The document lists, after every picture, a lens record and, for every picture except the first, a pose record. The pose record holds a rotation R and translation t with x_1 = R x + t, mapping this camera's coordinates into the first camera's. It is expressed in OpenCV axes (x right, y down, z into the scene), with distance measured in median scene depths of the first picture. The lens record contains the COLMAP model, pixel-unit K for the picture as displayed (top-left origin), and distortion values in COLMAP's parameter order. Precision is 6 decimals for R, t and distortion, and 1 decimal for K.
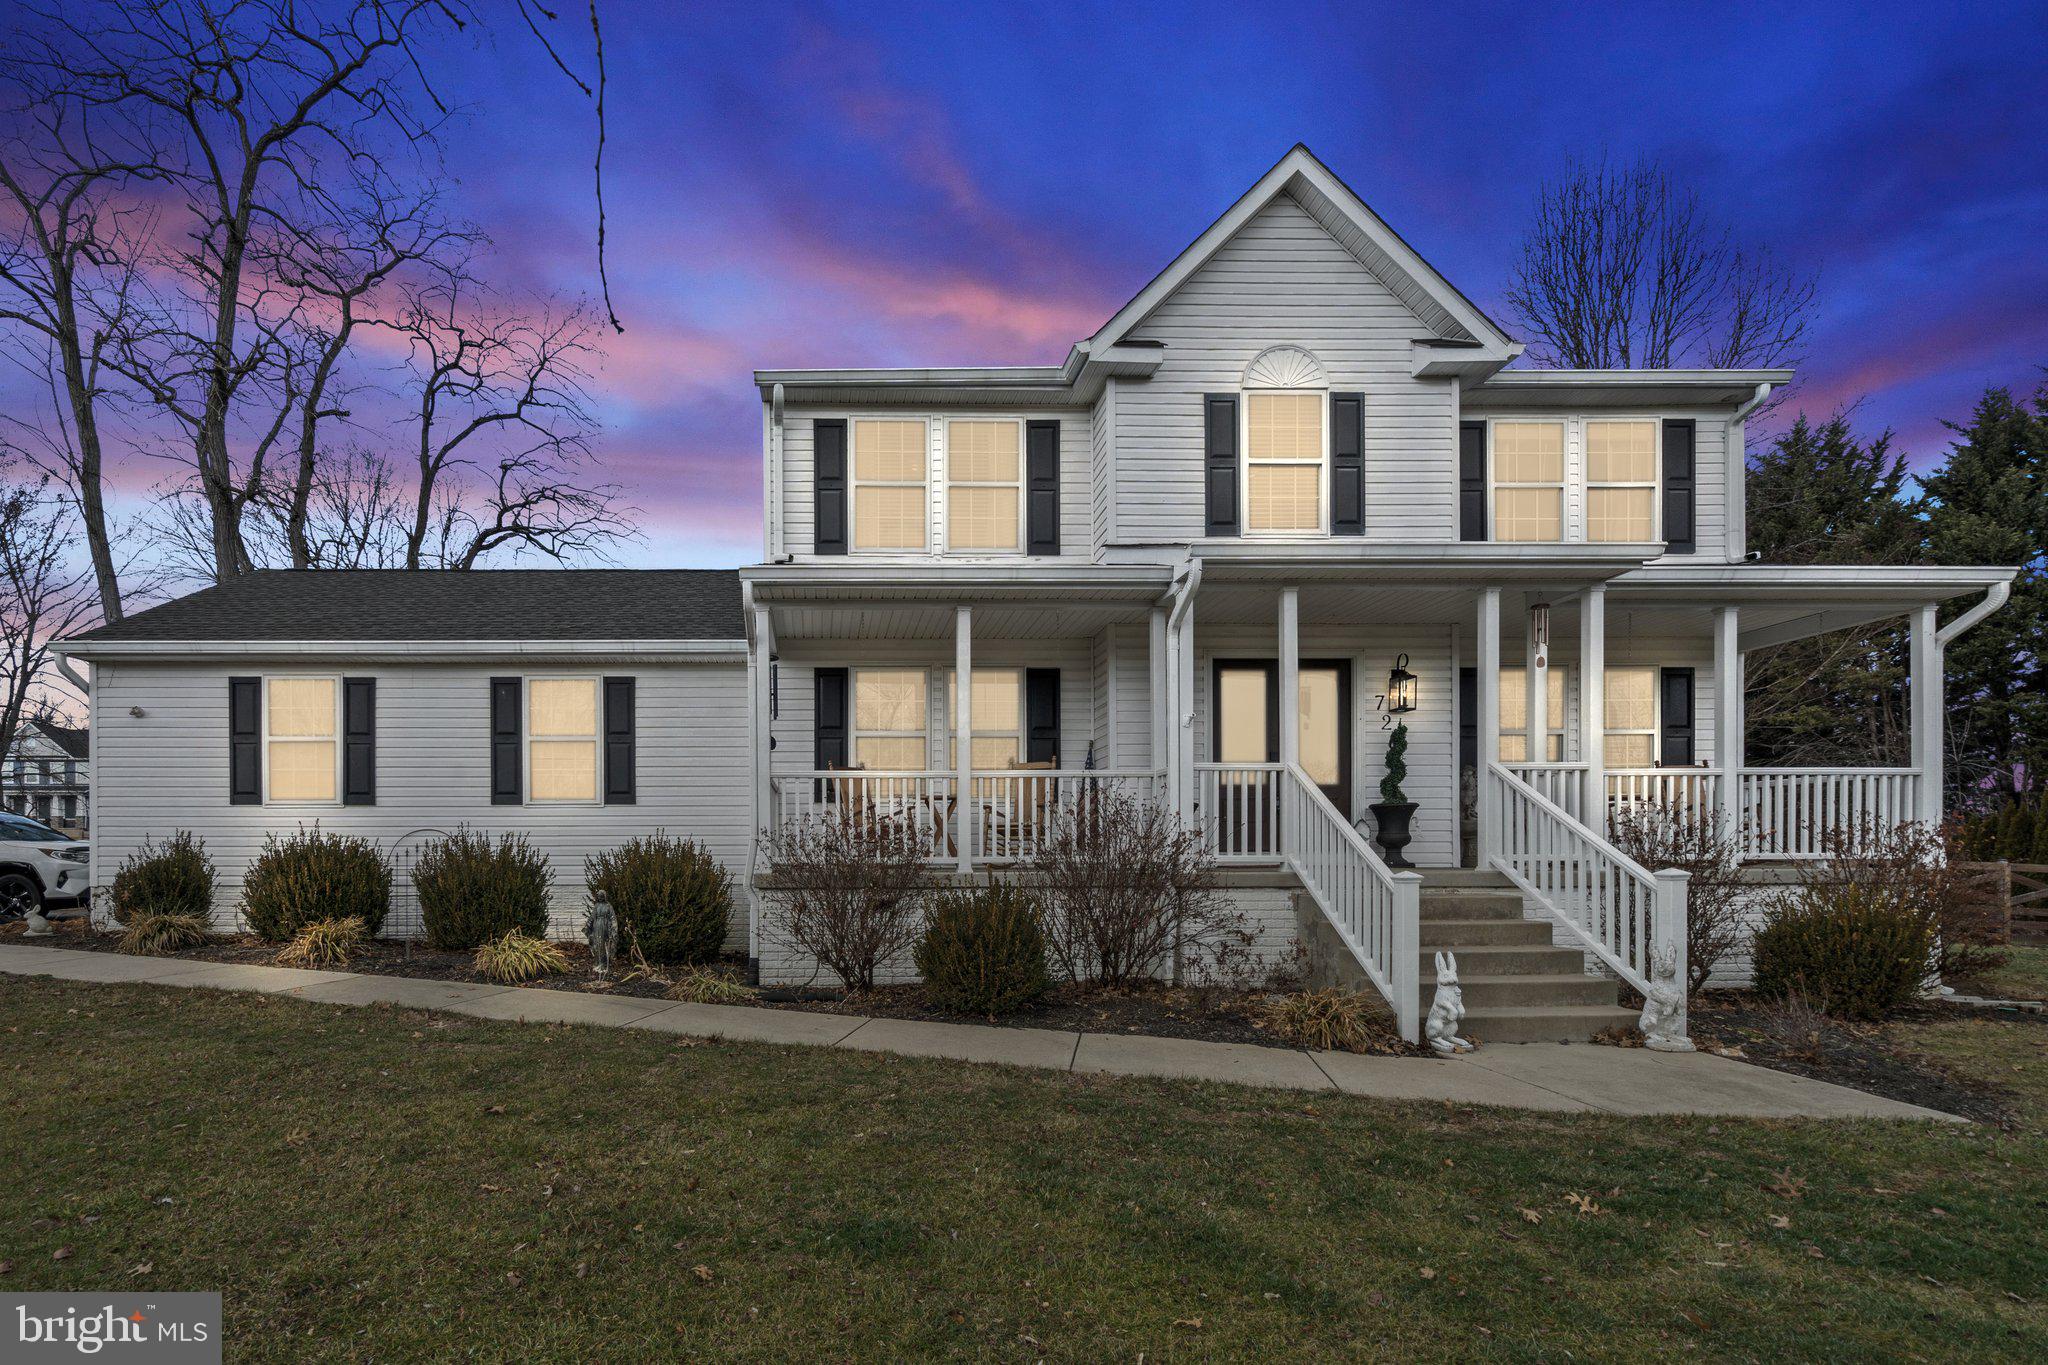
lens RADIAL K [[1013.7, 0, 923.2], [0, 1013.7, 816.2], [0, 0, 1]] dist [-0.002933, 0.000333]
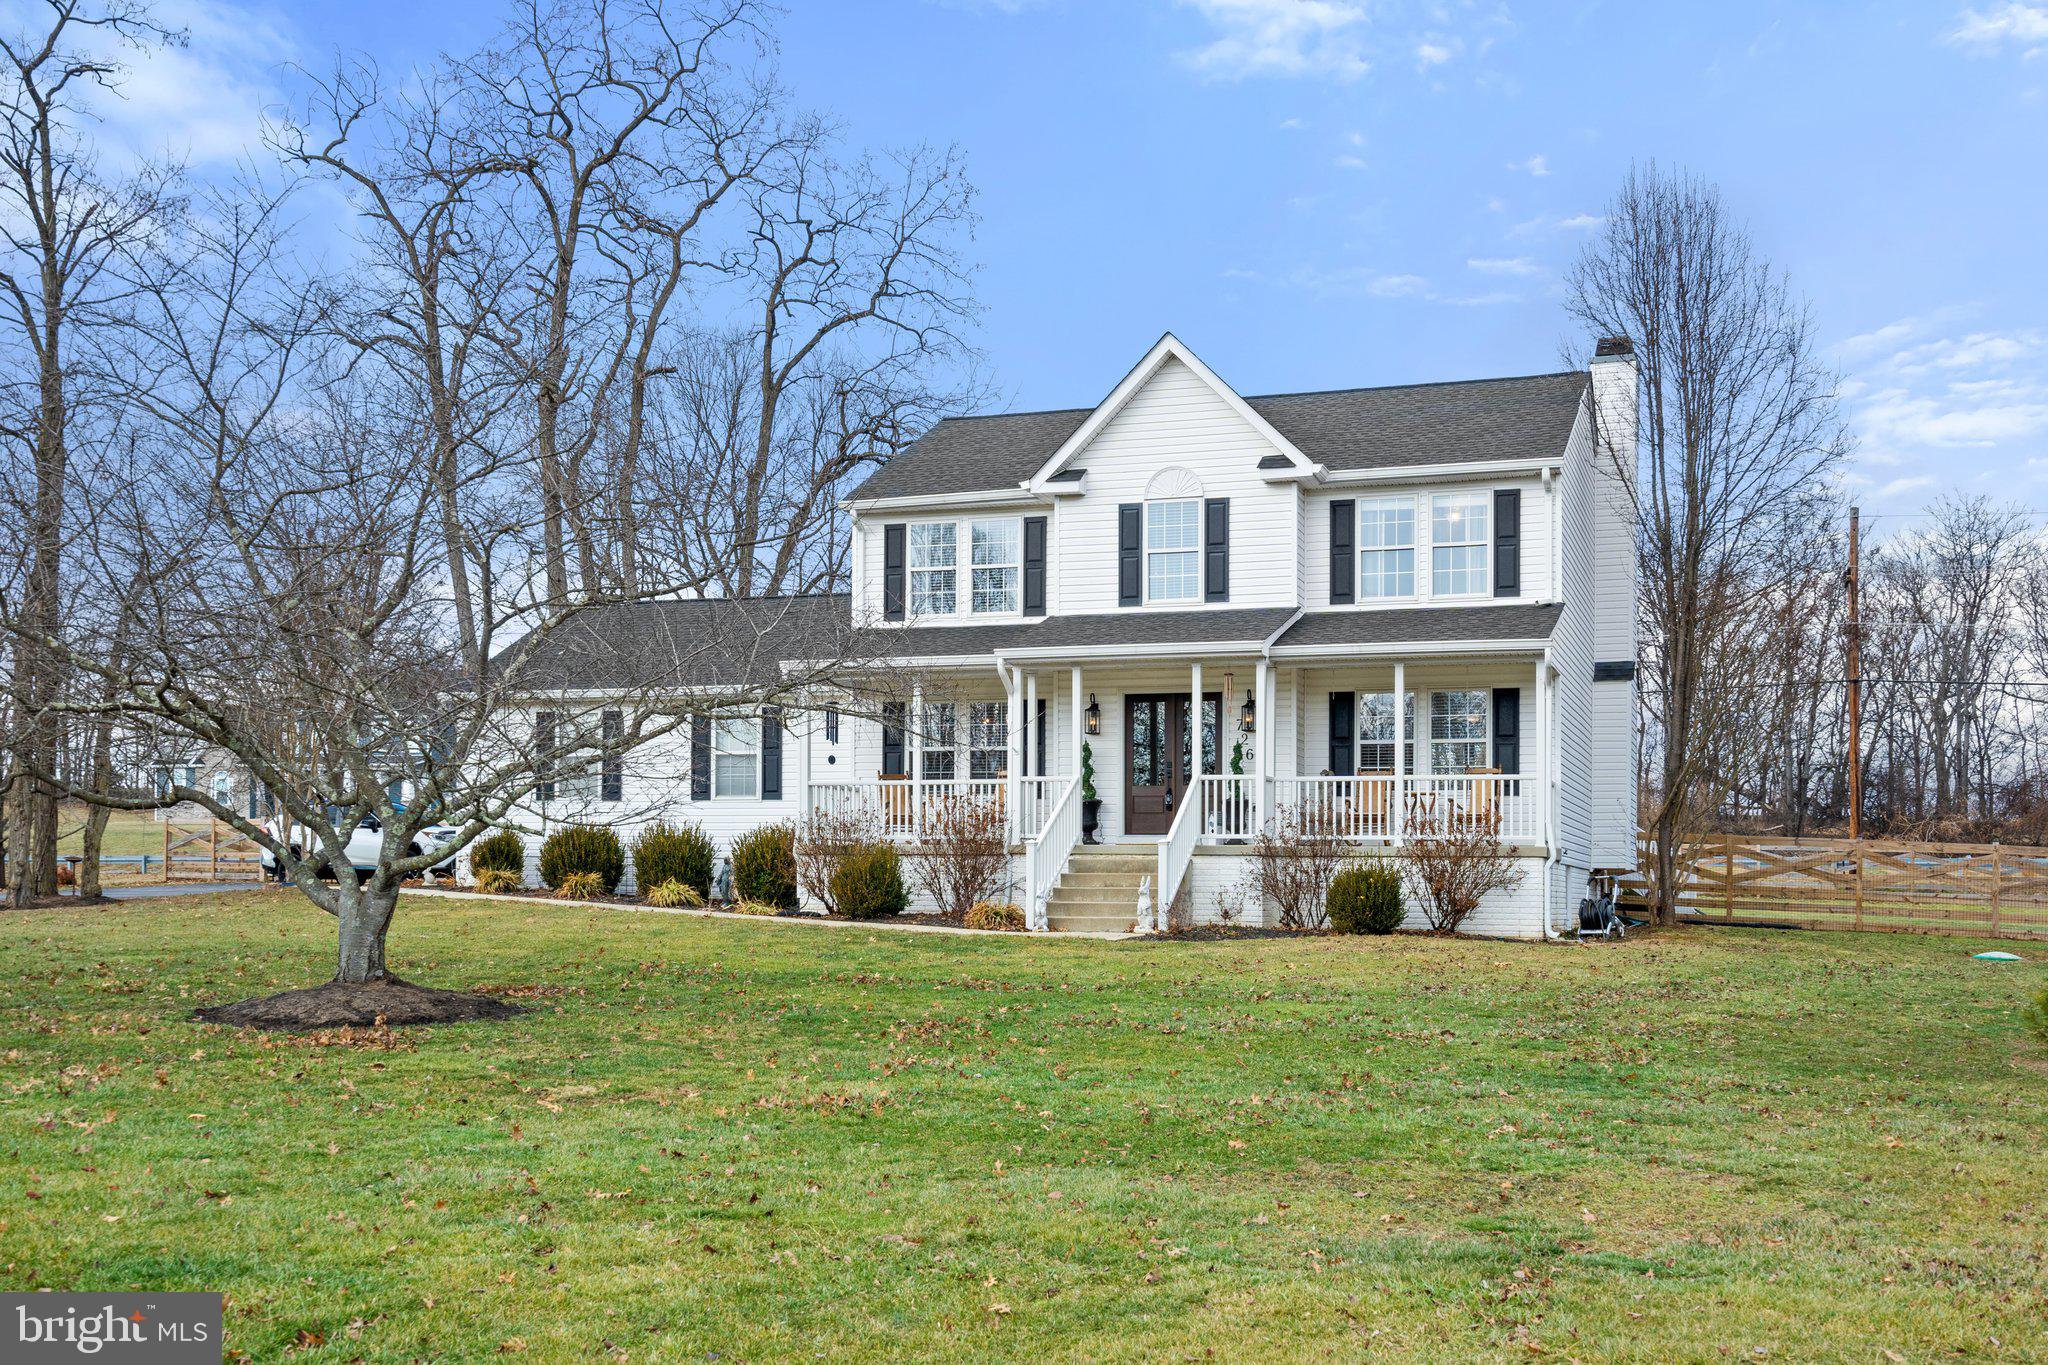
lens RADIAL K [[2102.5, 0, 1024.0], [0, 2102.5, 682.5], [0, 0, 1]] dist [-0.001023, -0.006941]
pose [[0.919567, -0.022744, -0.392276, 0.614581], [-0.001024, 0.998181, -0.060274, 0.000072], [0.392933, 0.055827, 0.917871, -0.805626]]
